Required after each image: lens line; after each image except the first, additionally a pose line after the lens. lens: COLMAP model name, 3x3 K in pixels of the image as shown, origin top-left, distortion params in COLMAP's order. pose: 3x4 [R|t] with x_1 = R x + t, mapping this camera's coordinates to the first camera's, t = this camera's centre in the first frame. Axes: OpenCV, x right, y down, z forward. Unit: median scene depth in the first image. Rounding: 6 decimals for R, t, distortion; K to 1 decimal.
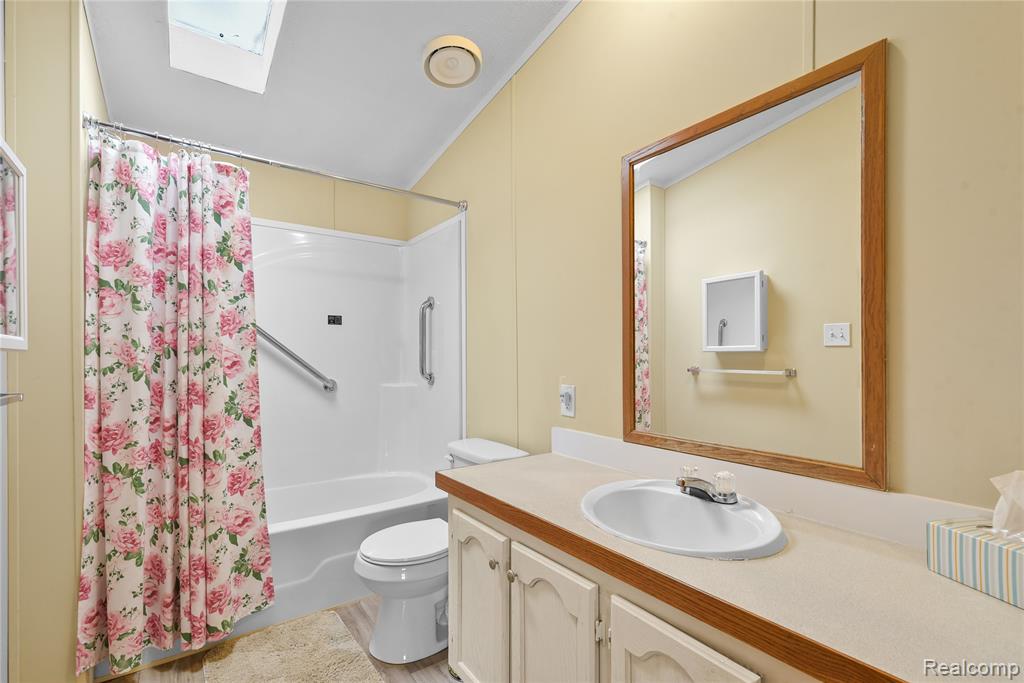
lens RADIAL K [[458.2, 0, 511.8], [0, 458.2, 355.9], [0, 0, 1]] dist [0.003373, 0.000165]
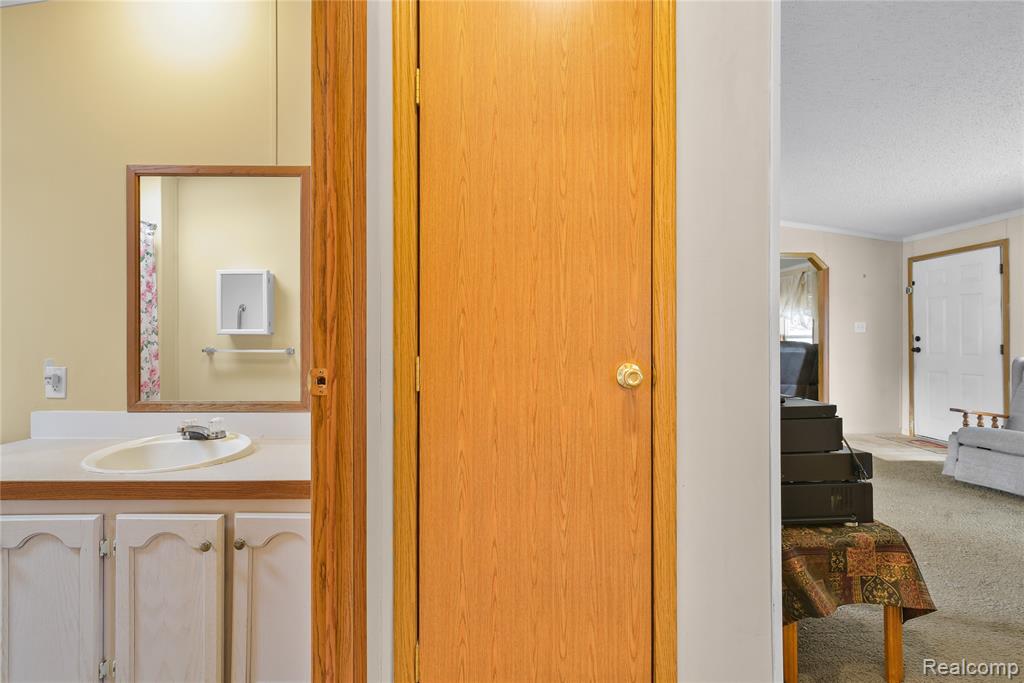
lens RADIAL K [[445.2, 0, 513.5], [0, 445.2, 334.8], [0, 0, 1]] dist [0.003276, -0.000205]
pose [[0.576256, 0.005618, 0.817250, -0.068810], [-0.001111, 0.999981, -0.006090, -0.001664], [-0.817269, 0.002601, 0.576251, -0.263675]]
